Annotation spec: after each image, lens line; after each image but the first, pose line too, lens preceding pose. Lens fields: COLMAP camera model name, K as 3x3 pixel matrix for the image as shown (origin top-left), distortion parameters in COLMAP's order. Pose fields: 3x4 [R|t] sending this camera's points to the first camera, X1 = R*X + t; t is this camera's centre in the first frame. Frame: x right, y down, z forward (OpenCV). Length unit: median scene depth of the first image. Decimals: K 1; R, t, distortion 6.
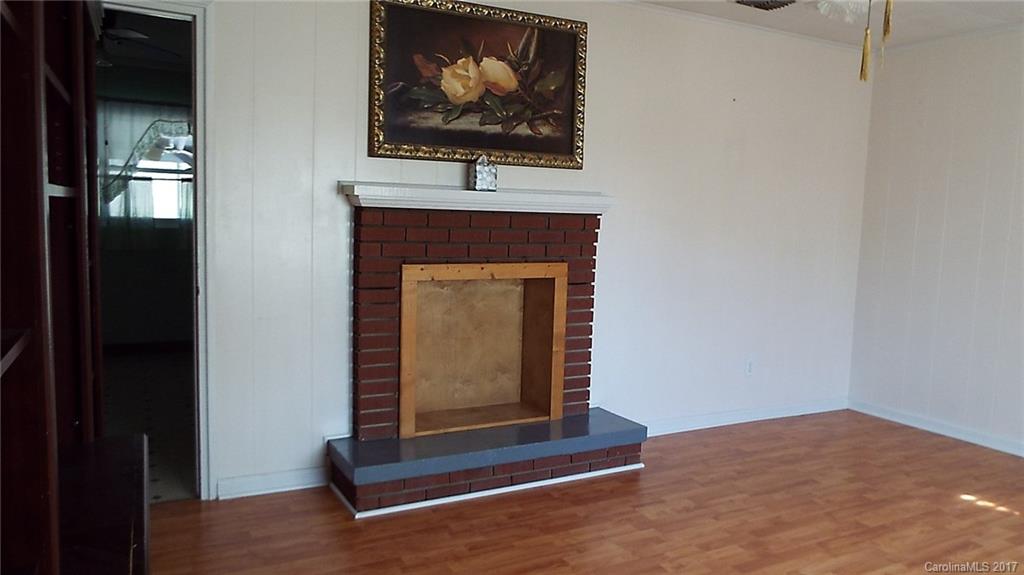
lens RADIAL K [[764.5, 0, 506.4], [0, 764.5, 290.3], [0, 0, 1]] dist [-0.006477, 0.017751]
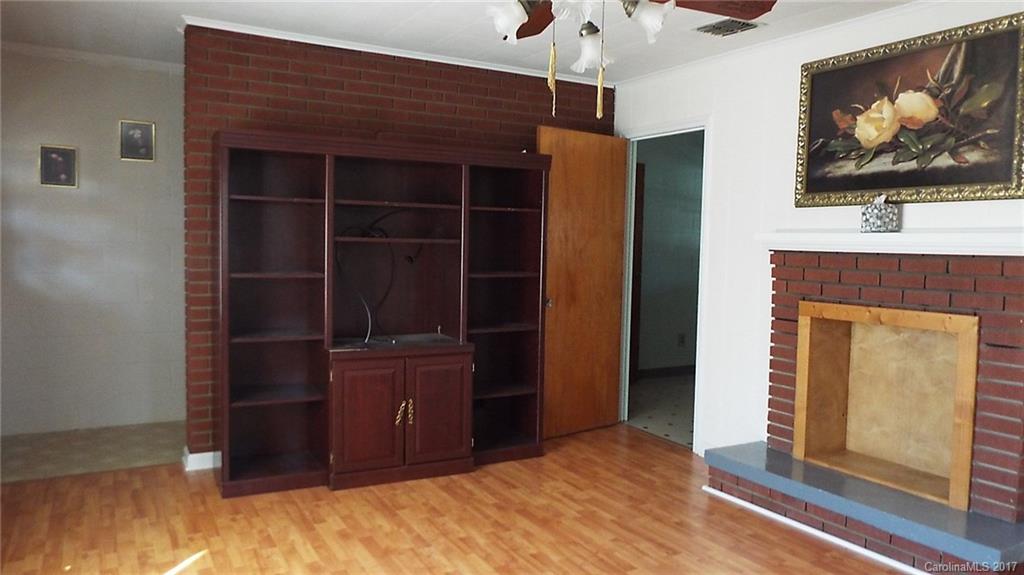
lens RADIAL K [[764.5, 0, 511.5], [0, 764.5, 284.9], [0, 0, 1]] dist [-0.006477, 0.017751]
pose [[0.012519, 0.025128, -0.999606, 0.911876], [-0.126857, 0.991646, 0.023339, -0.027153], [0.991842, 0.126515, 0.015602, 0.522255]]
